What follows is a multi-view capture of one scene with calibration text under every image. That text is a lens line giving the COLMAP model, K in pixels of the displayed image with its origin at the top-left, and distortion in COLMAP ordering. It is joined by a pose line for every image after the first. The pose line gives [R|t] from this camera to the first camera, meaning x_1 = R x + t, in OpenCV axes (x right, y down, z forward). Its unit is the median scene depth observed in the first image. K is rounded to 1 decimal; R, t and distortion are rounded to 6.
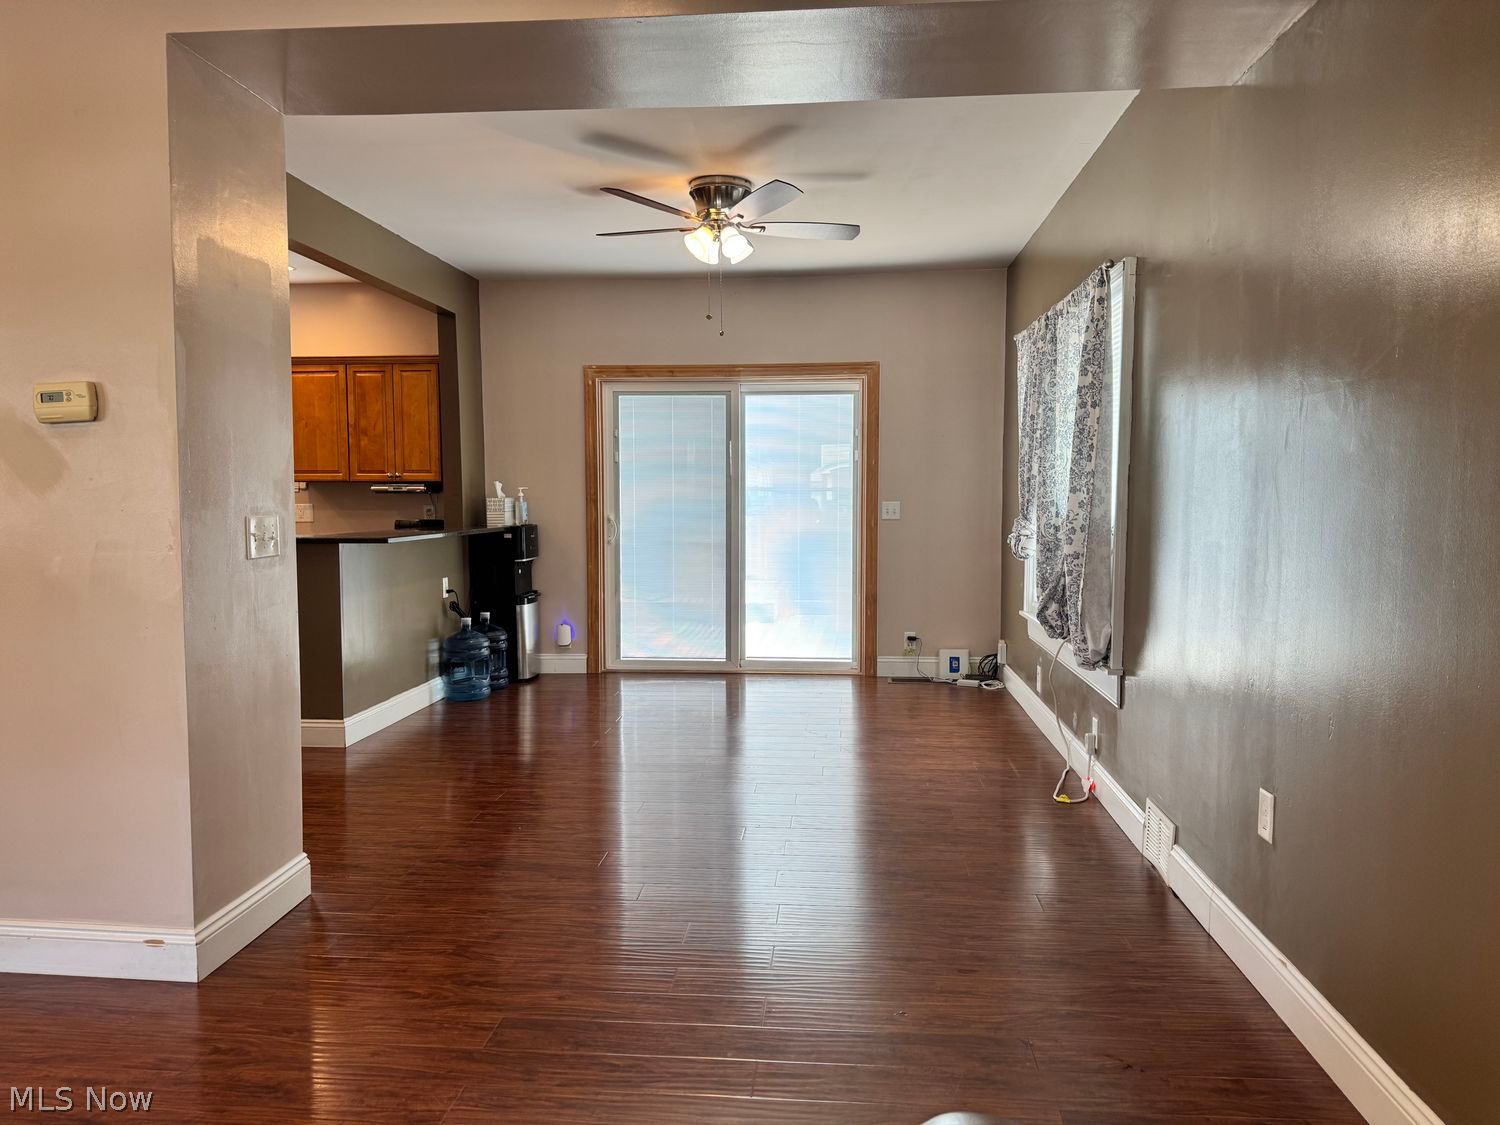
lens RADIAL K [[1066.0, 0, 749.9], [0, 1066.0, 554.7], [0, 0, 1]] dist [0.048644, -0.058964]
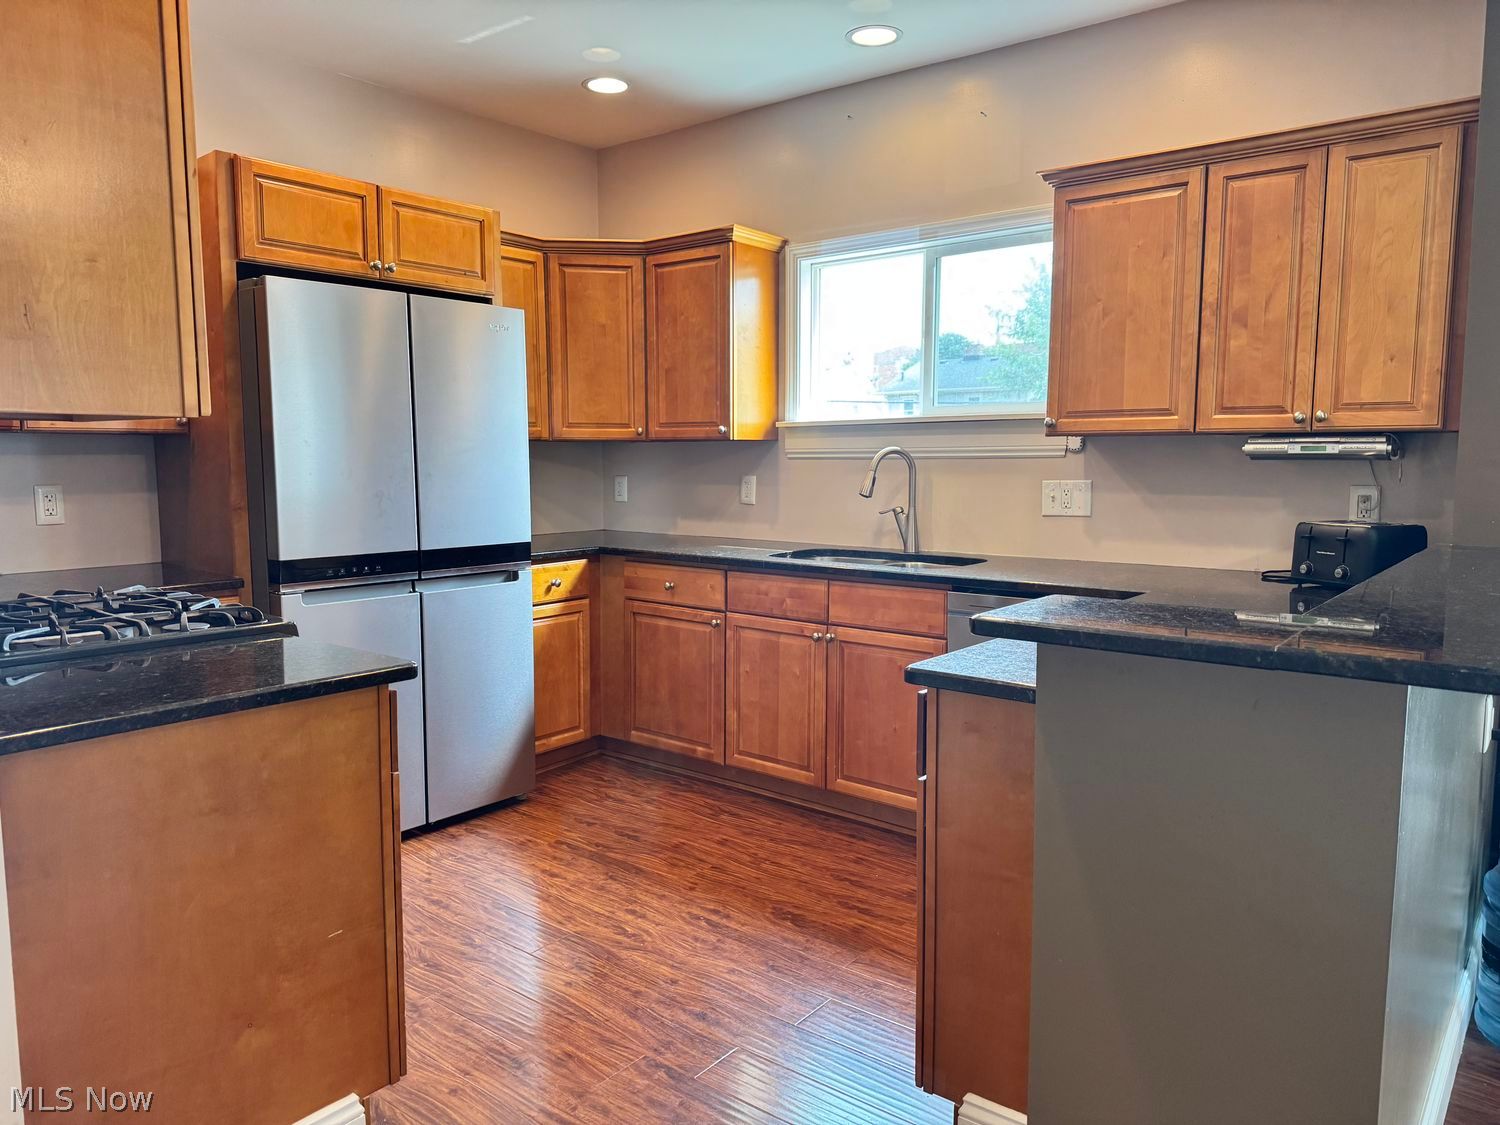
lens RADIAL K [[1066.0, 0, 750.6], [0, 1066.0, 577.3], [0, 0, 1]] dist [0.048644, -0.058964]
pose [[0.836937, 0.065142, -0.543409, -0.281952], [-0.035460, 0.997259, 0.064934, -0.030777], [0.546149, -0.035077, 0.836953, 0.522344]]
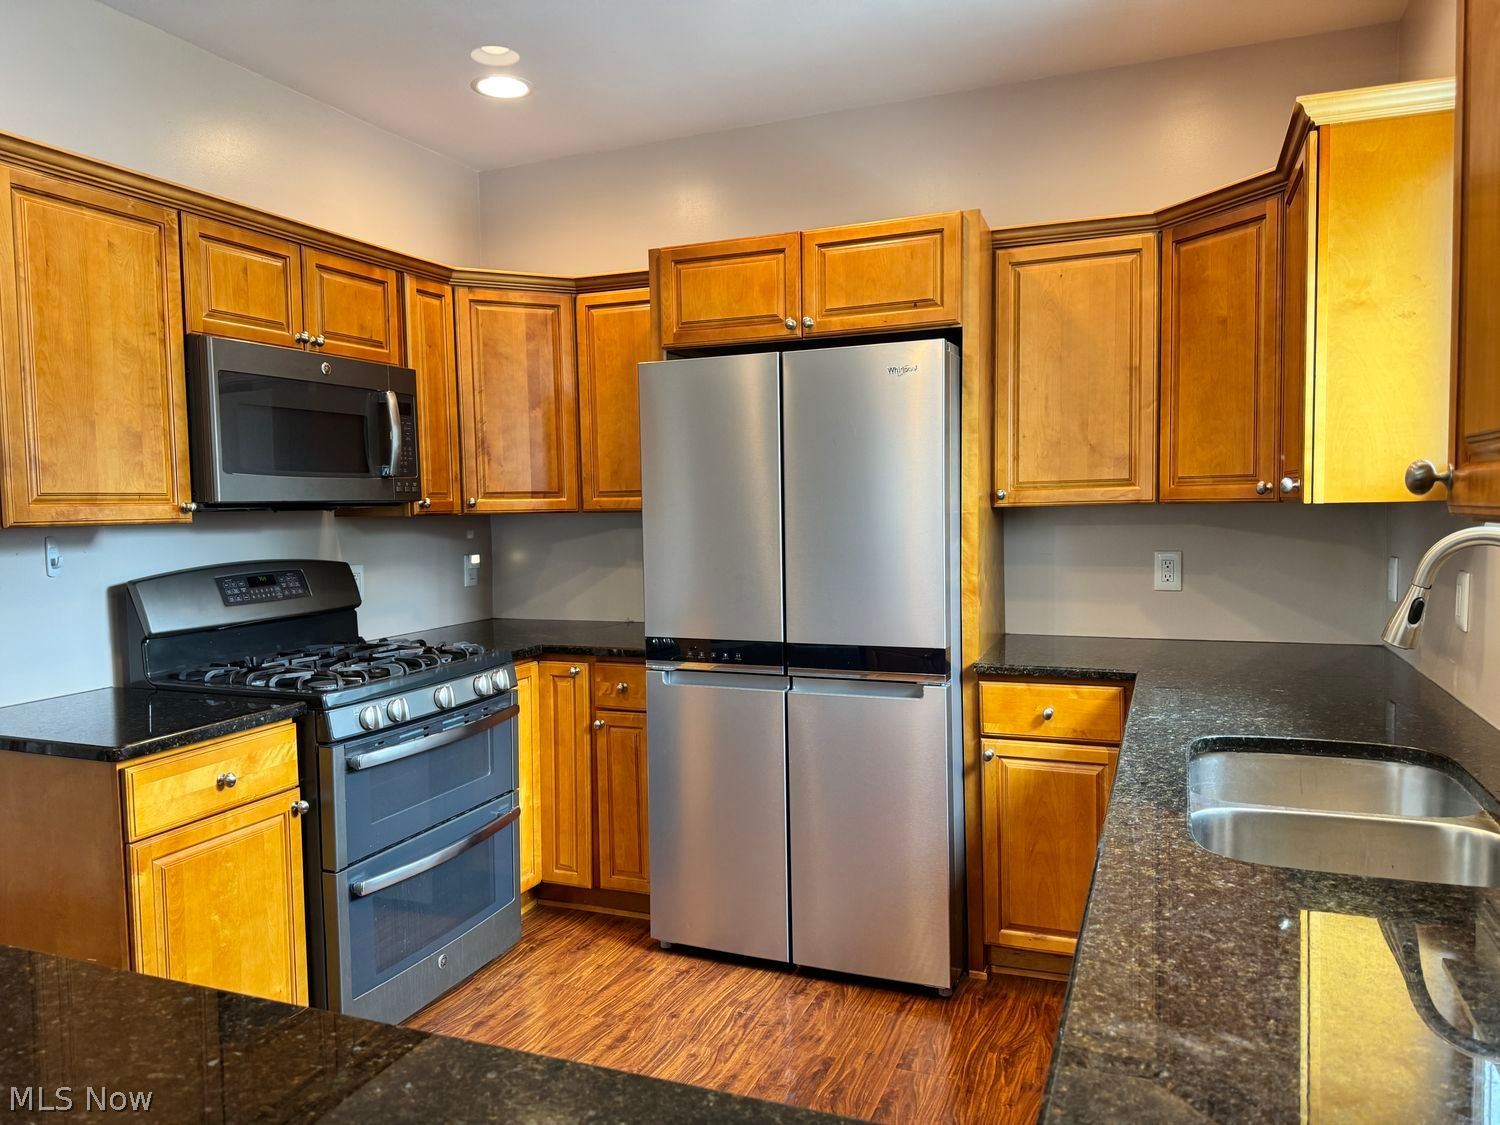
lens RADIAL K [[1066.0, 0, 745.4], [0, 1066.0, 559.9], [0, 0, 1]] dist [0.048644, -0.058964]
pose [[-0.302747, 0.062171, -0.951041, -0.271479], [-0.037652, 0.996311, 0.077116, -0.070907], [0.952327, 0.059155, -0.299289, 0.964523]]
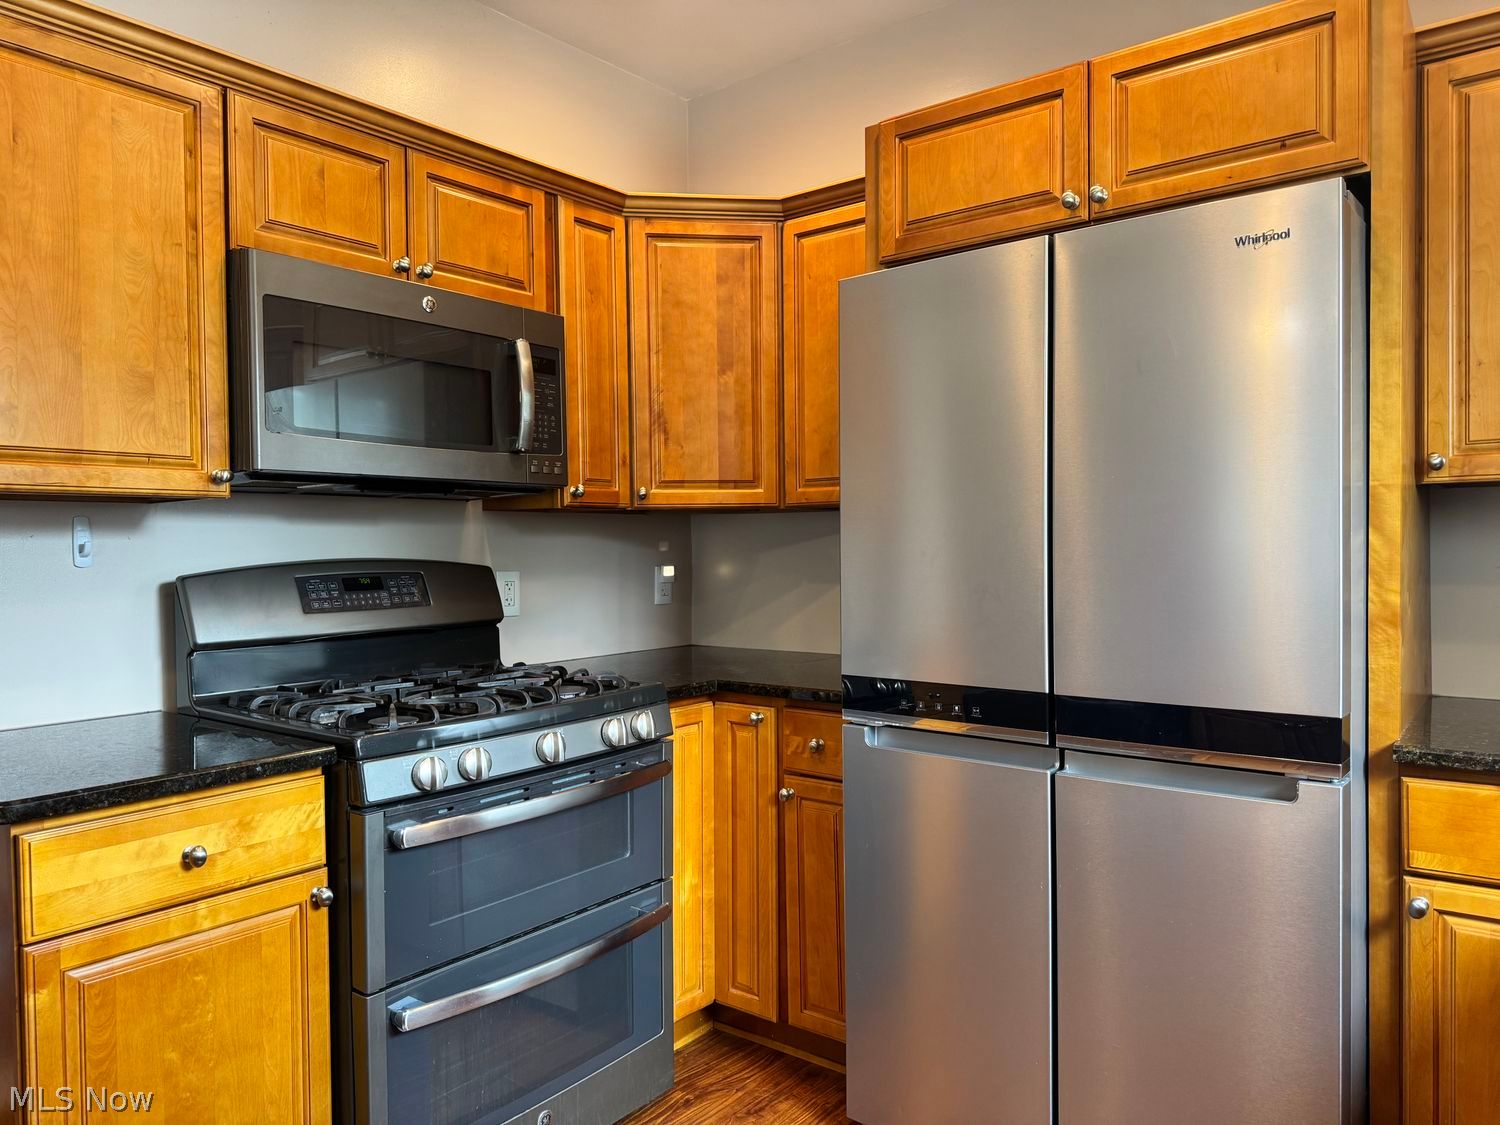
lens RADIAL K [[1066.0, 0, 745.5], [0, 1066.0, 564.8], [0, 0, 1]] dist [0.048644, -0.058964]
pose [[-0.554675, 0.025772, -0.831668, -0.411959], [-0.036459, 0.997807, 0.055237, -0.050377], [0.831268, 0.060960, -0.552520, 0.937415]]
